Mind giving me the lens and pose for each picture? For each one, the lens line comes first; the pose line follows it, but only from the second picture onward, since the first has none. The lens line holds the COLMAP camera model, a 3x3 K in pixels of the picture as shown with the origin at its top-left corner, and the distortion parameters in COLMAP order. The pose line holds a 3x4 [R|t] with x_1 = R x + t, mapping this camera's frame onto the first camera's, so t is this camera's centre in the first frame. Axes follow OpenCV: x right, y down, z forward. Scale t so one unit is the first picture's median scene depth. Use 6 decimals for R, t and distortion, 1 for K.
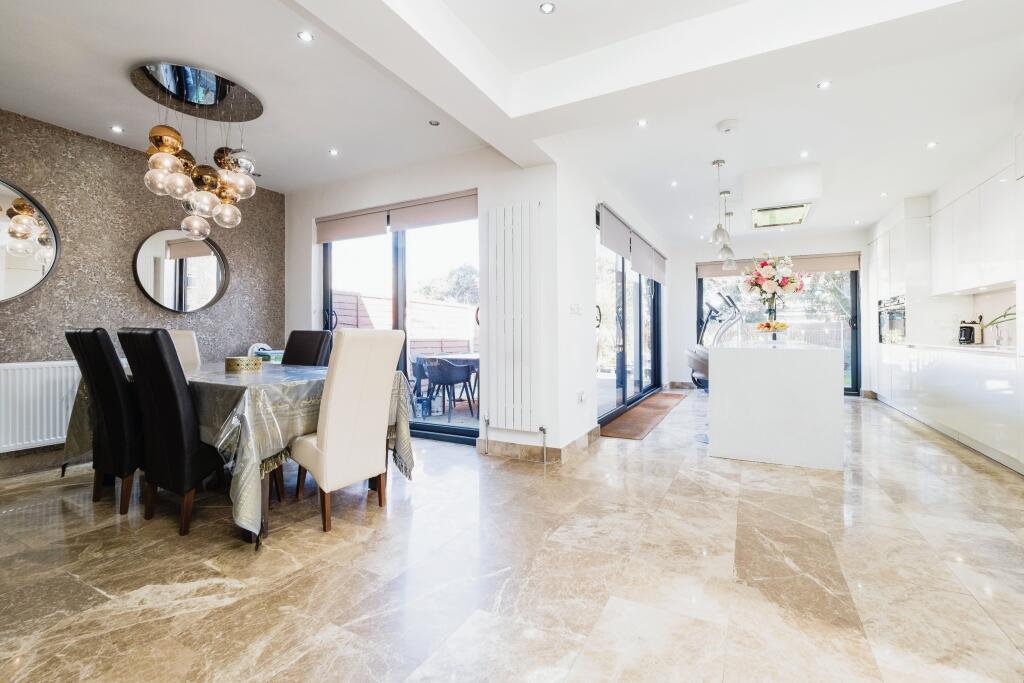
lens RADIAL K [[438.6, 0, 514.2], [0, 438.6, 332.8], [0, 0, 1]] dist [-0.013385, 0.000444]
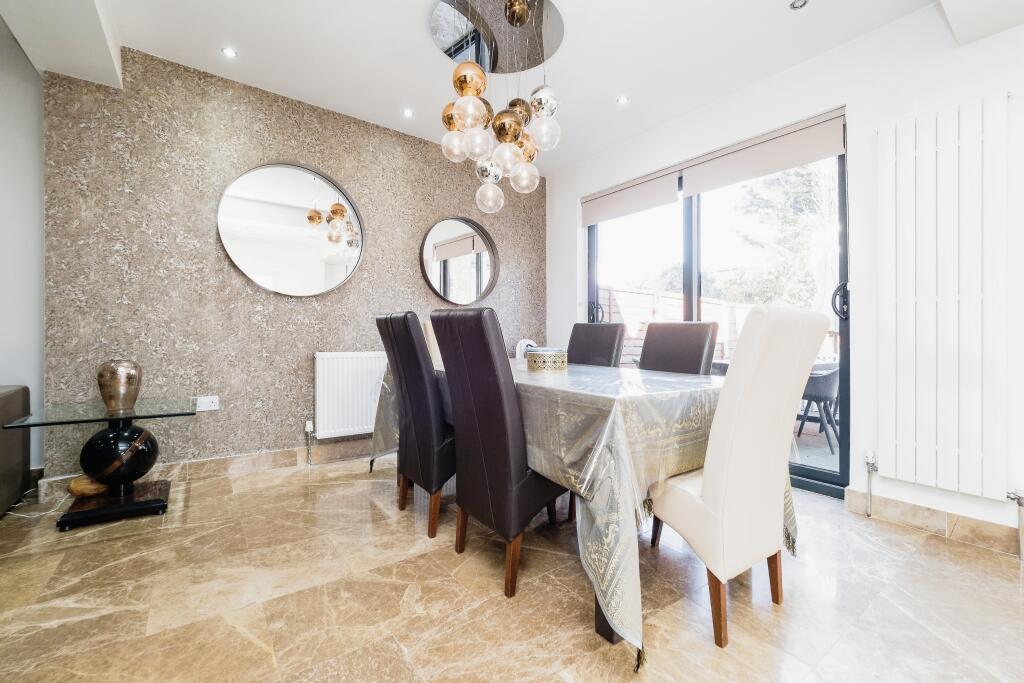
lens RADIAL K [[434.8, 0, 510.9], [0, 434.8, 350.8], [0, 0, 1]] dist [-0.001209, 0.000083]
pose [[0.895546, 0.025592, -0.444233, -0.308458], [-0.011131, 0.999321, 0.035131, 0.023907], [0.444831, -0.026516, 0.895222, 0.251423]]
